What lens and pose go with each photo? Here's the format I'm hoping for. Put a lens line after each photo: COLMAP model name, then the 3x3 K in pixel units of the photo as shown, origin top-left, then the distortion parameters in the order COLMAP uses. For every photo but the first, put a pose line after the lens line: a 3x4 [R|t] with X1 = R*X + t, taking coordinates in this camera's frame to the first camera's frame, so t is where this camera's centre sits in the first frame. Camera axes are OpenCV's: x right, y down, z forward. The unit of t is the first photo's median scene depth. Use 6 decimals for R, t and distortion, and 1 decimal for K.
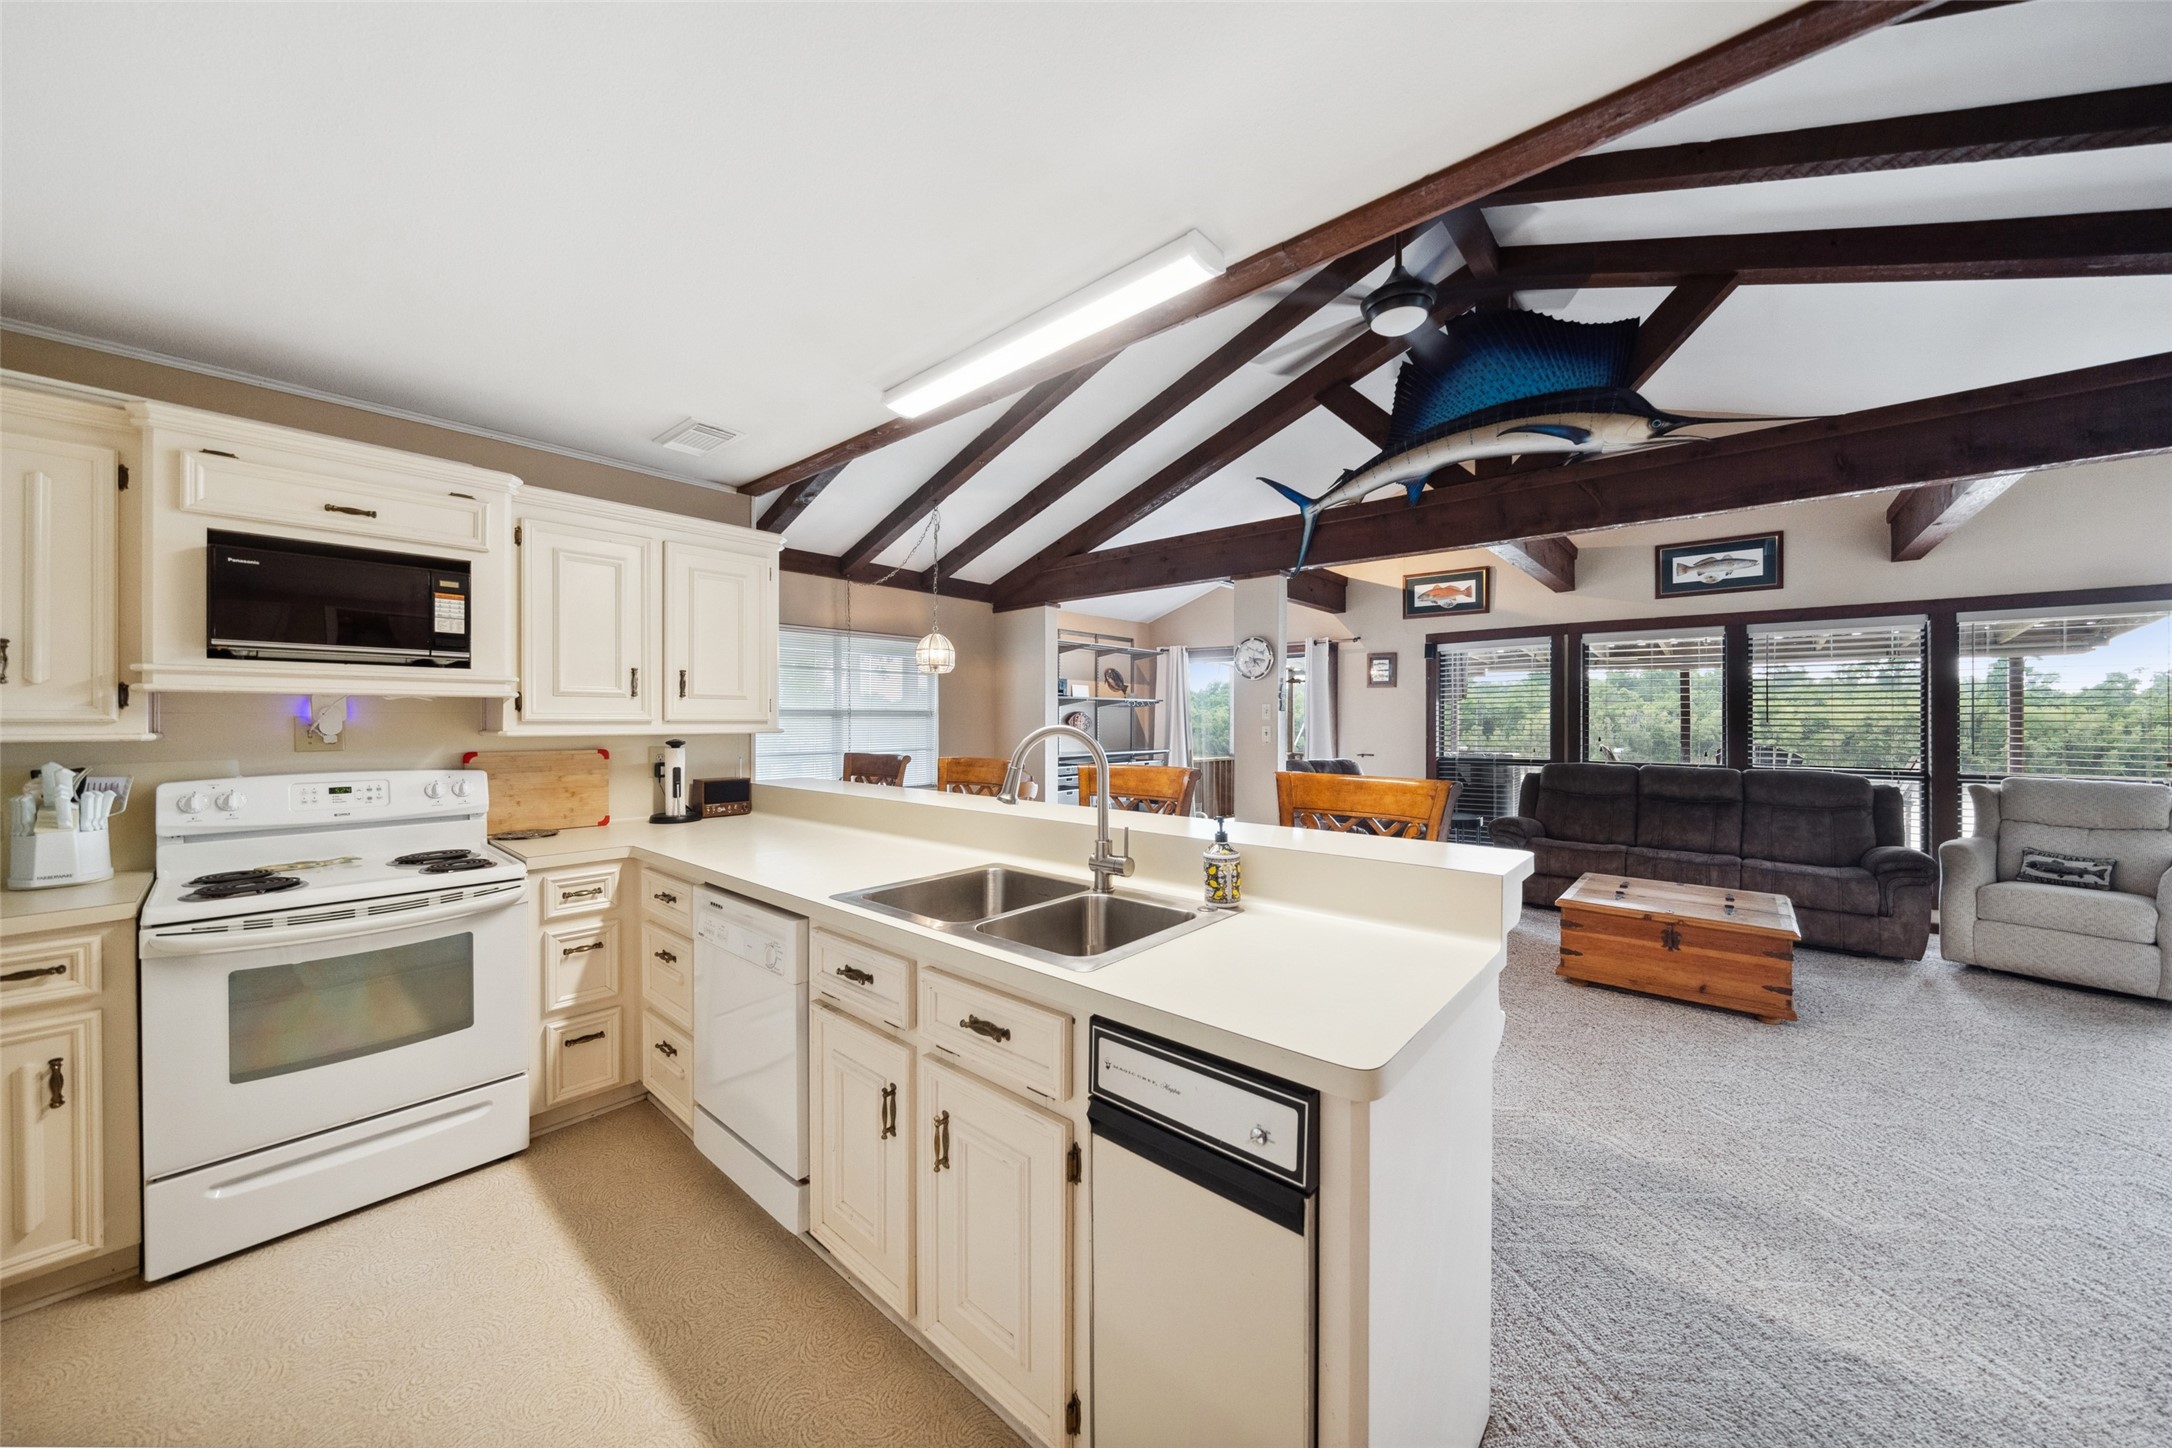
lens RADIAL K [[751.9, 0, 1086.0], [0, 751.9, 724.0], [0, 0, 1]] dist [-0.005833, -0.000007]
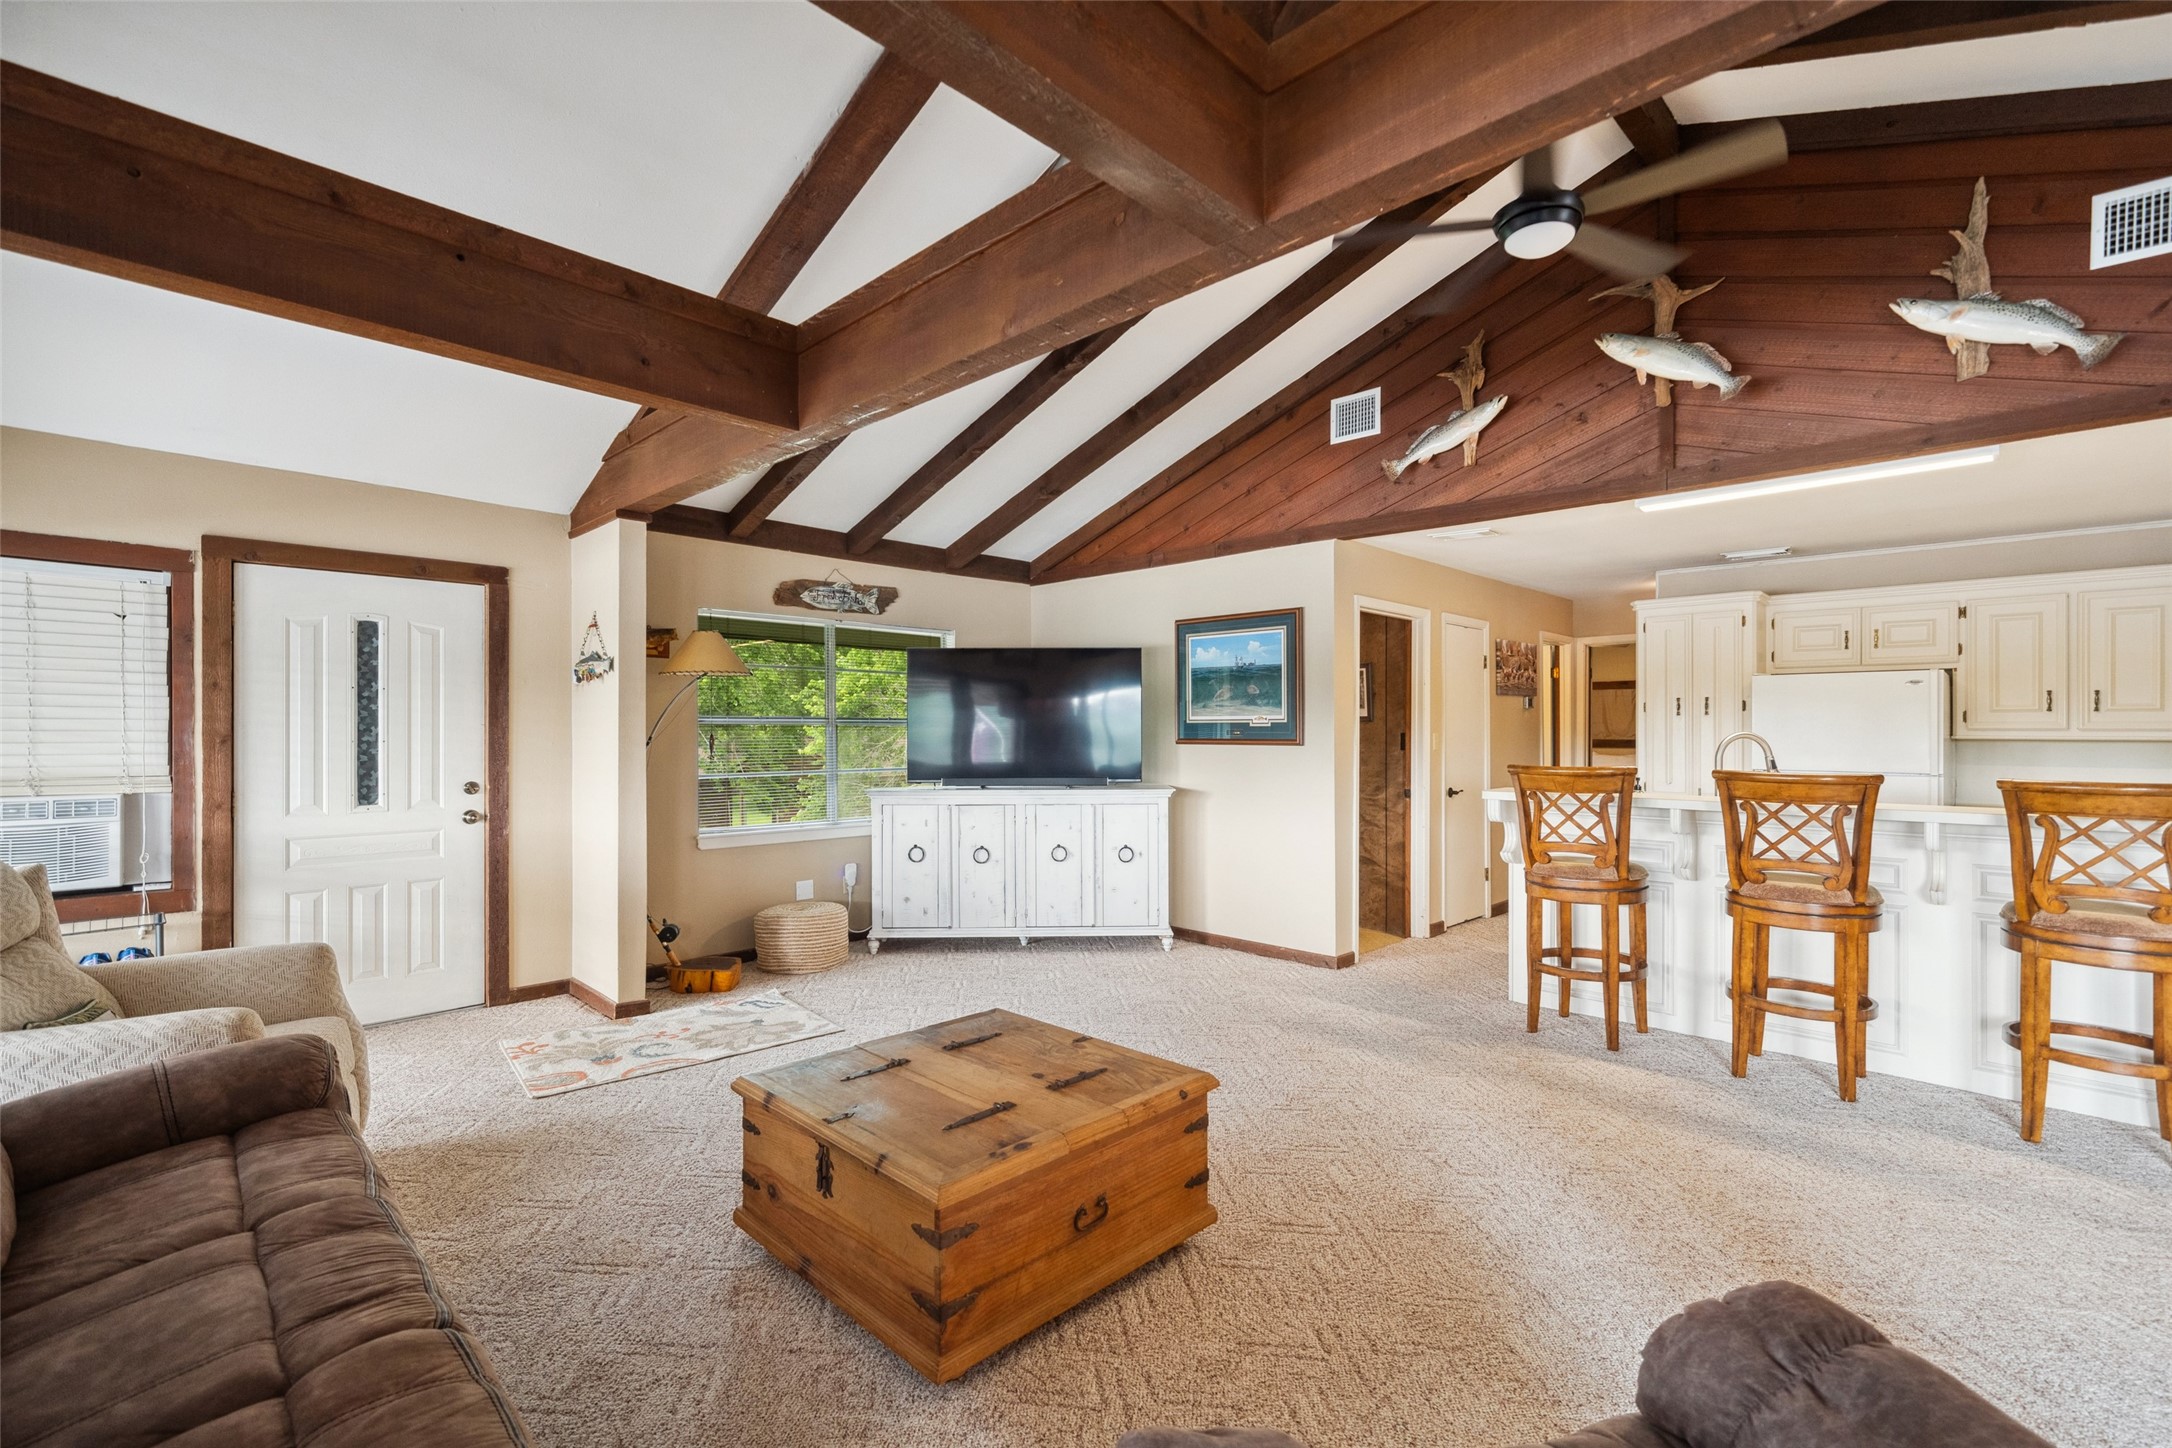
lens RADIAL K [[954.5, 0, 1092.1], [0, 954.5, 730.4], [0, 0, 1]] dist [-0.000417, 0.000229]
pose [[-0.997712, -0.001308, 0.067600, 1.039711], [-0.000942, 0.999985, 0.005439, -0.010375], [-0.067606, 0.005363, -0.997698, 2.585639]]
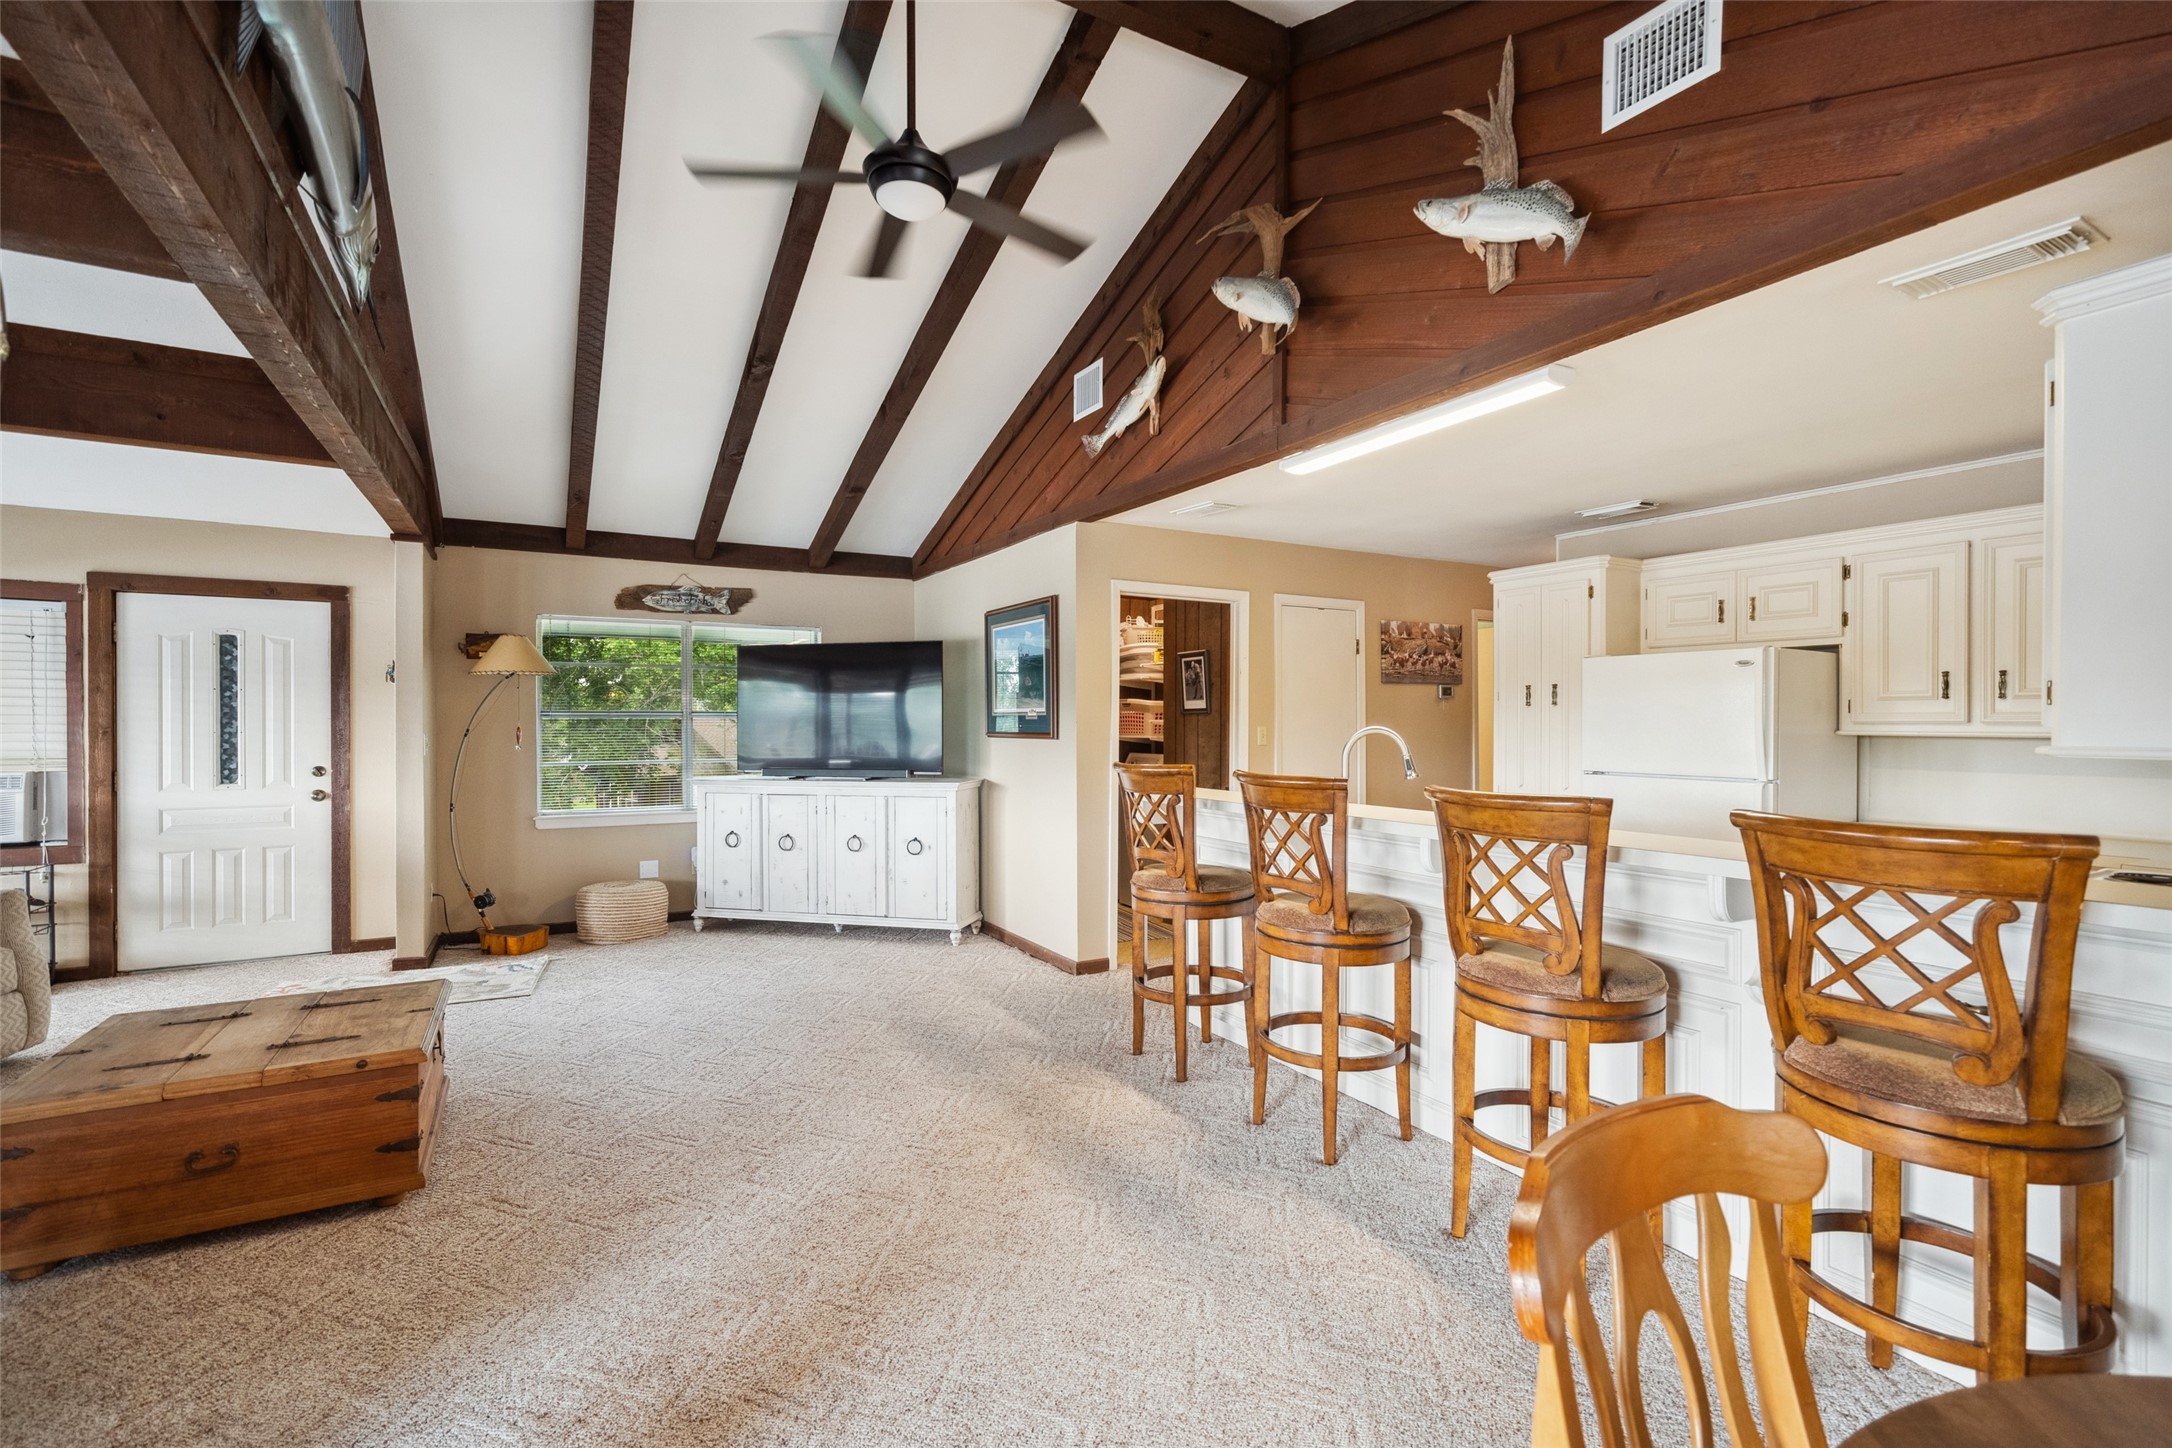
lens RADIAL K [[967.6, 0, 1089.8], [0, 967.6, 726.4], [0, 0, 1]] dist [0.000875, 0.000095]
pose [[-0.942478, -0.002996, 0.334255, -0.108105], [0.000551, 0.999945, 0.010516, -0.015108], [-0.334268, 0.010095, -0.942424, 2.337948]]
